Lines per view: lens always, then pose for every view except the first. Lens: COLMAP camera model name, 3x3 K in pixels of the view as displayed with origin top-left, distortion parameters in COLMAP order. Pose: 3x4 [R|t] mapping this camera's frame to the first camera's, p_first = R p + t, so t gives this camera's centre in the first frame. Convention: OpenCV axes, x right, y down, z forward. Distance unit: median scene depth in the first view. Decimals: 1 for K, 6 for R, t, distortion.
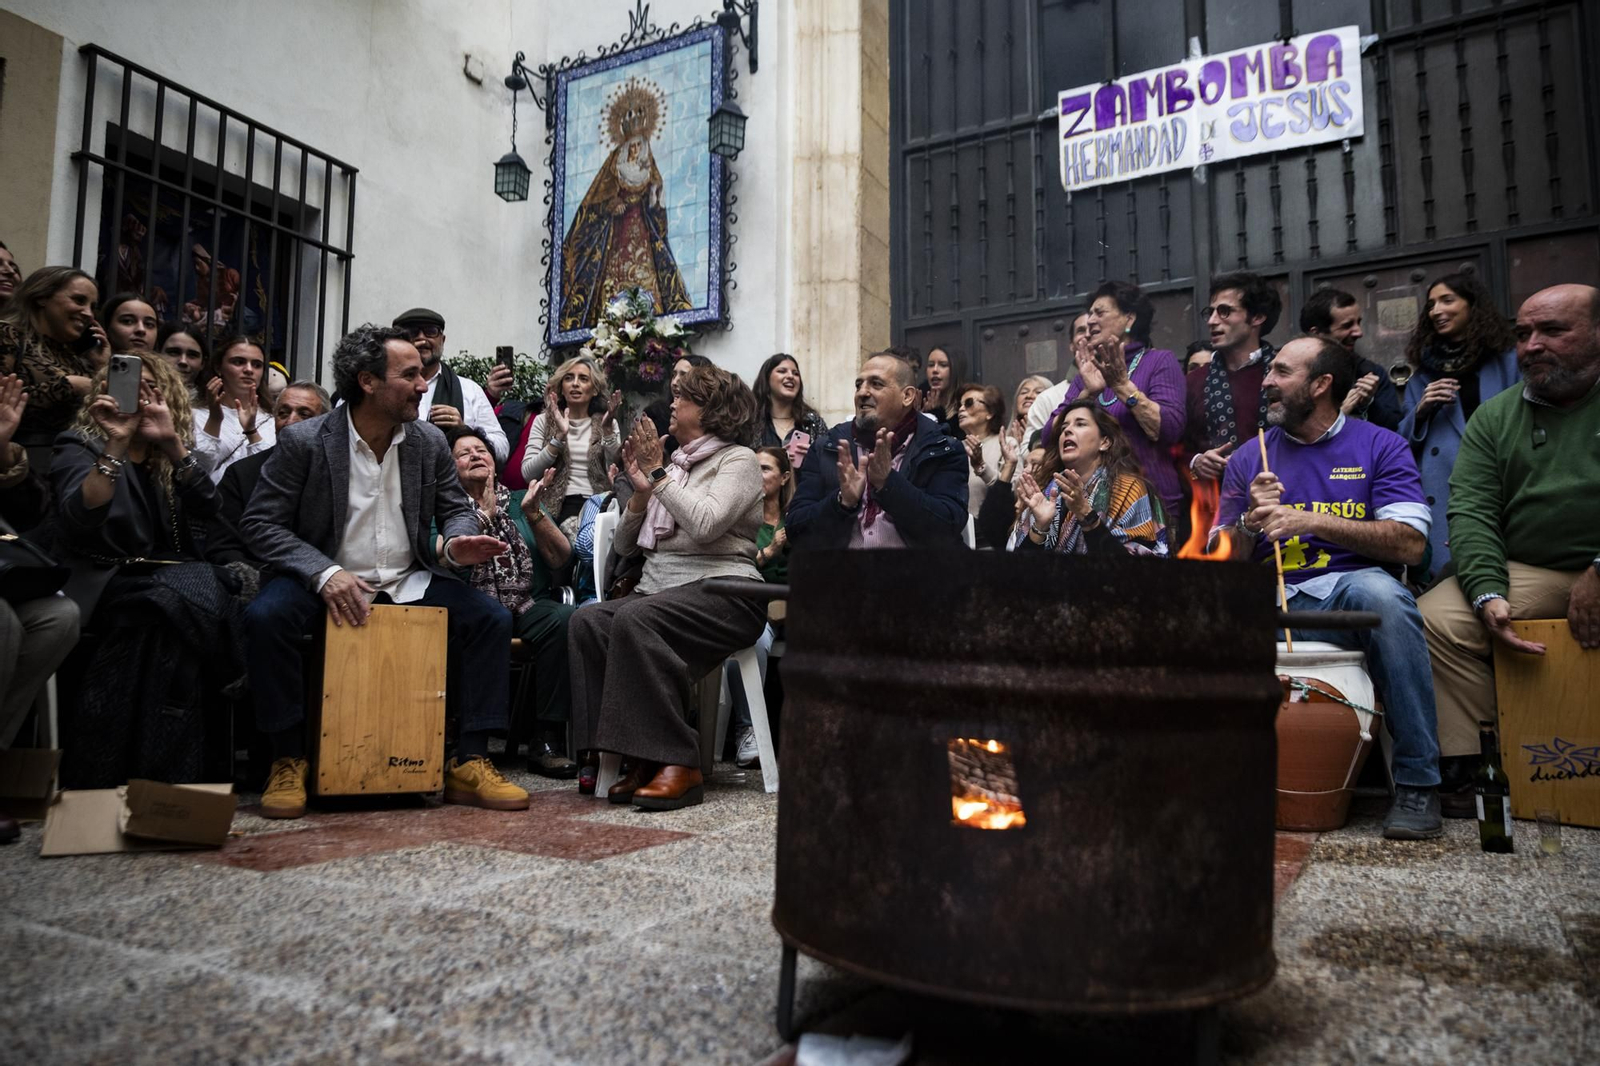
lens RADIAL K [[1113.6, 0, 800.0], [0, 1113.6, 533.0], [0, 0, 1]] dist [0.027543, -0.004874]
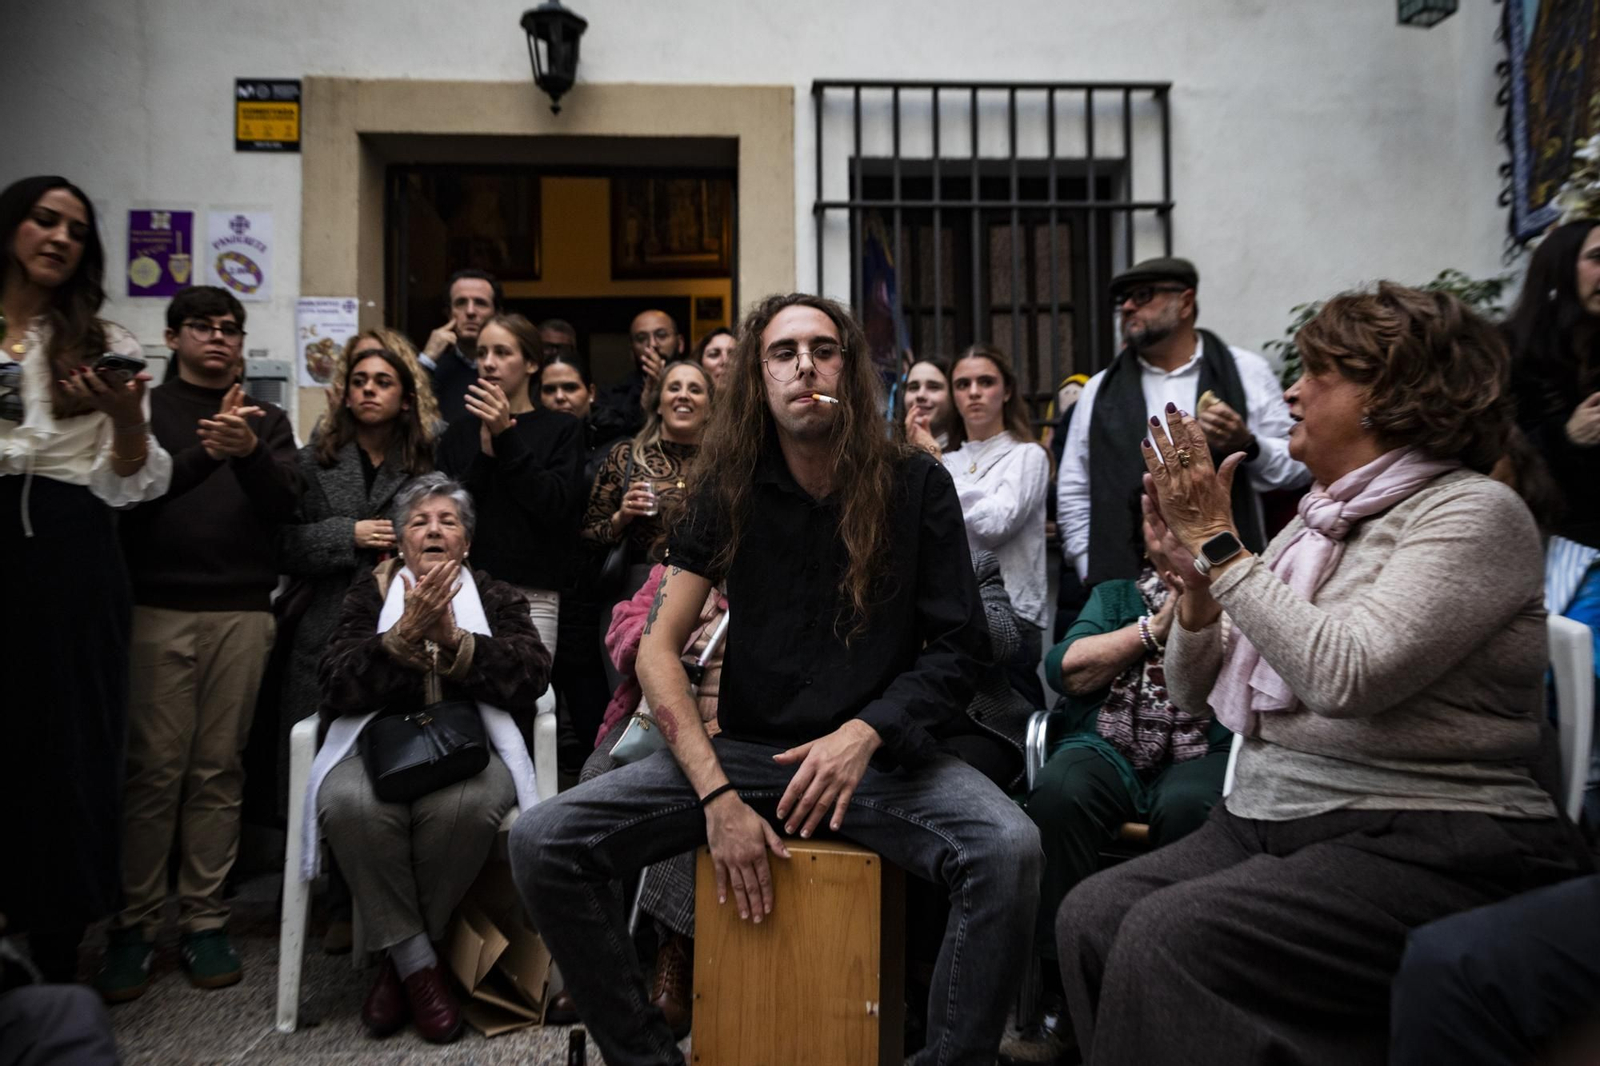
lens RADIAL K [[1143.0, 0, 800.0], [0, 1143.0, 533.0], [0, 0, 1]] dist [0.139385, -0.152754]
pose [[0.506371, -0.059327, -0.860273, 0.117855], [0.096513, 0.995261, -0.011827, -0.048201], [0.856898, -0.077039, 0.509697, 0.383968]]
